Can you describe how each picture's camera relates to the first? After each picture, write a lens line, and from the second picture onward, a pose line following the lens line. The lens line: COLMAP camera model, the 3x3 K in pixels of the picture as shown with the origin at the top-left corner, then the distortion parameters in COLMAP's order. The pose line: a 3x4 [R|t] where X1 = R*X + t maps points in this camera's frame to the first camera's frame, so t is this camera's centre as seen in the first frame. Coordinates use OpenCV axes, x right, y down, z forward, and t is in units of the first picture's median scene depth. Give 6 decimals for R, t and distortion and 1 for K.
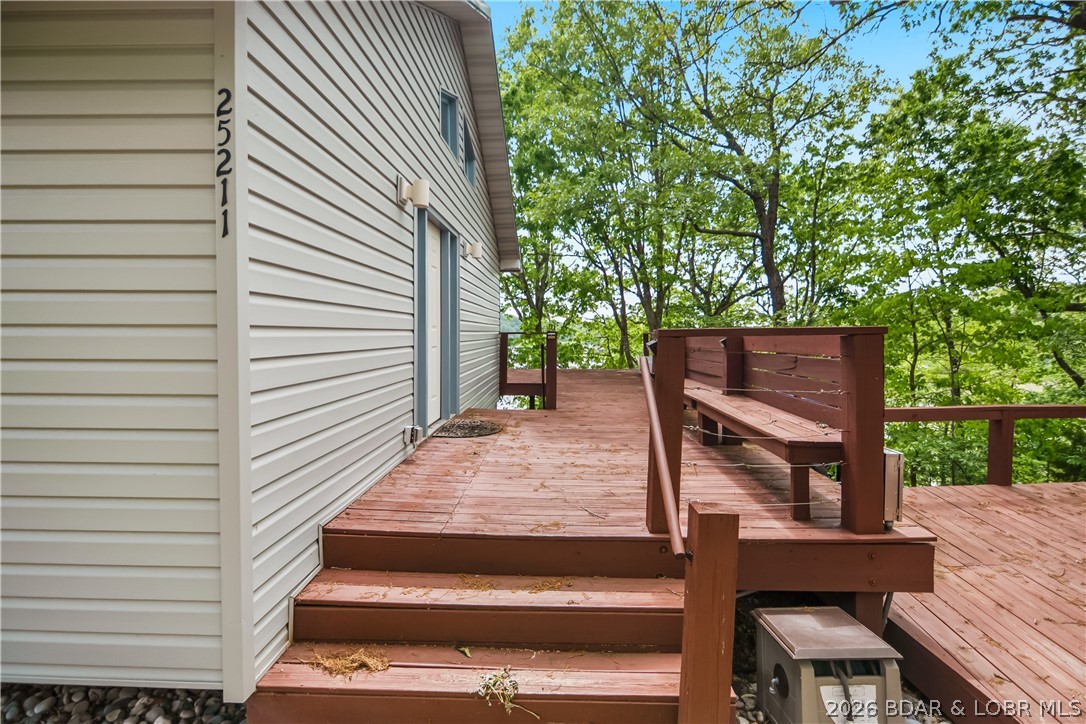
lens RADIAL K [[534.7, 0, 546.5], [0, 534.7, 347.0], [0, 0, 1]] dist [0.001807, -0.005947]
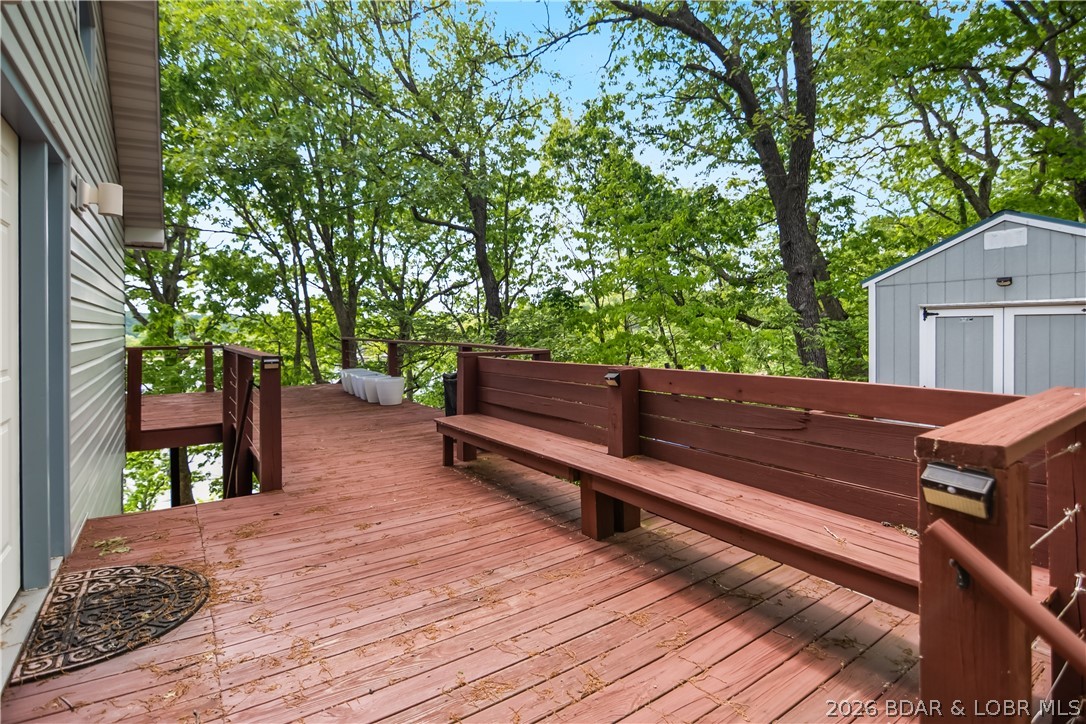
lens RADIAL K [[492.7, 0, 490.6], [0, 492.7, 320.5], [0, 0, 1]] dist [-0.001303, -0.000881]
pose [[0.802160, -0.005225, 0.597086, -0.098938], [0.020075, 0.999632, -0.018223, -0.043628], [-0.596771, 0.026604, 0.801970, 0.348139]]
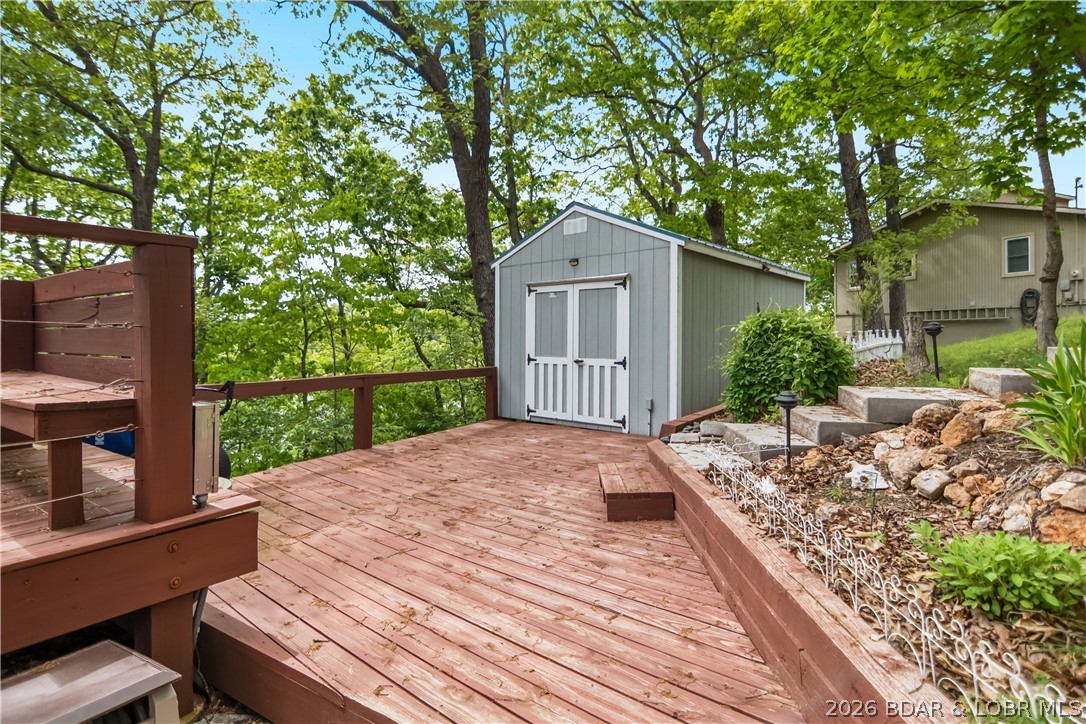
lens RADIAL K [[534.7, 0, 546.5], [0, 534.7, 347.0], [0, 0, 1]] dist [0.001807, -0.005947]
pose [[0.557728, 0.006739, 0.829996, 0.098871], [0.016471, 0.999680, -0.019185, 0.048501], [-0.829860, 0.024371, 0.557439, 0.057310]]
